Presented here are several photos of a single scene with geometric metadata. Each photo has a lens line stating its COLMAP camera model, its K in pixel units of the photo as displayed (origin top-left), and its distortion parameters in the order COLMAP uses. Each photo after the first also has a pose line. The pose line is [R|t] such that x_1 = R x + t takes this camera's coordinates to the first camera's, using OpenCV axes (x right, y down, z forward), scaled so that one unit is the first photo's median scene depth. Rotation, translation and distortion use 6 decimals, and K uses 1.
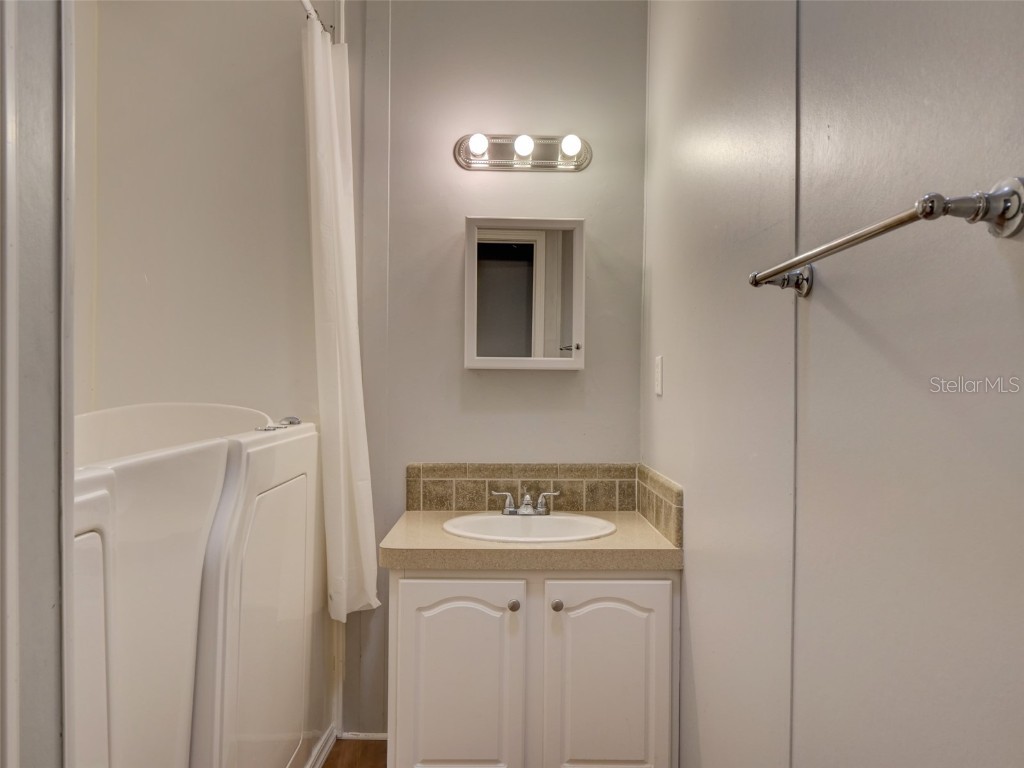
lens RADIAL K [[721.8, 0, 512.0], [0, 721.8, 384.0], [0, 0, 1]] dist [0.002418, 0.000807]
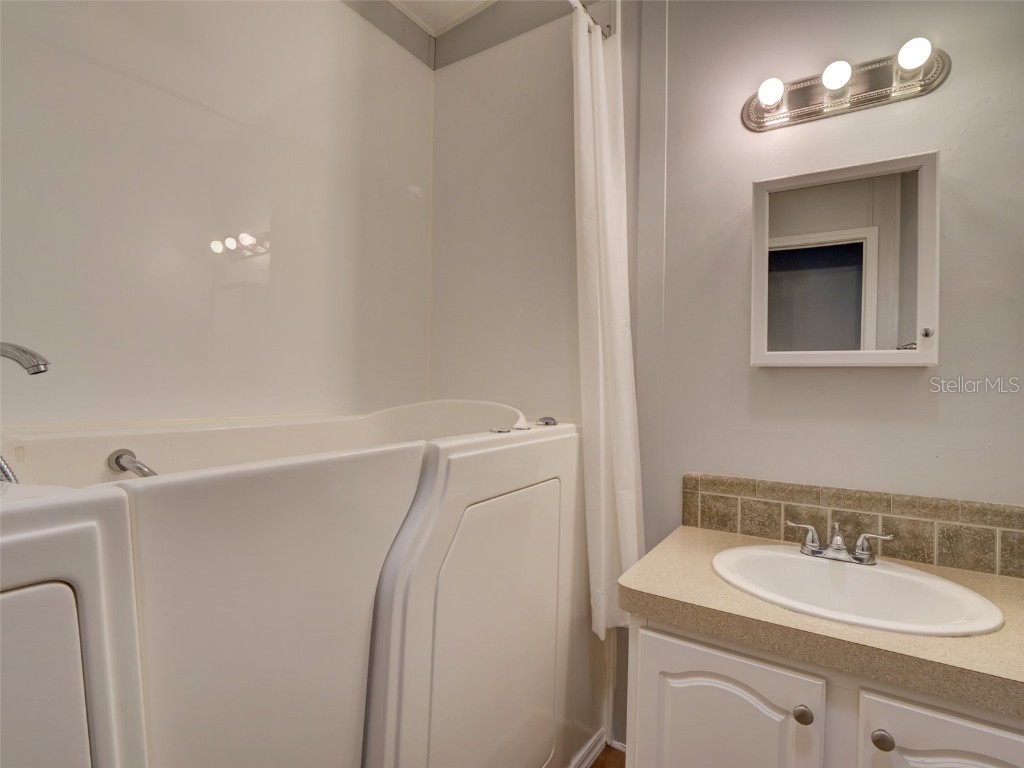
lens RADIAL K [[501.3, 0, 509.0], [0, 501.3, 383.3], [0, 0, 1]] dist [-0.015302, 0.000729]
pose [[0.826404, 0.005589, -0.563049, 0.026378], [-0.009786, 0.999942, -0.004437, 0.002898], [0.562992, 0.009177, 0.826411, 0.359463]]
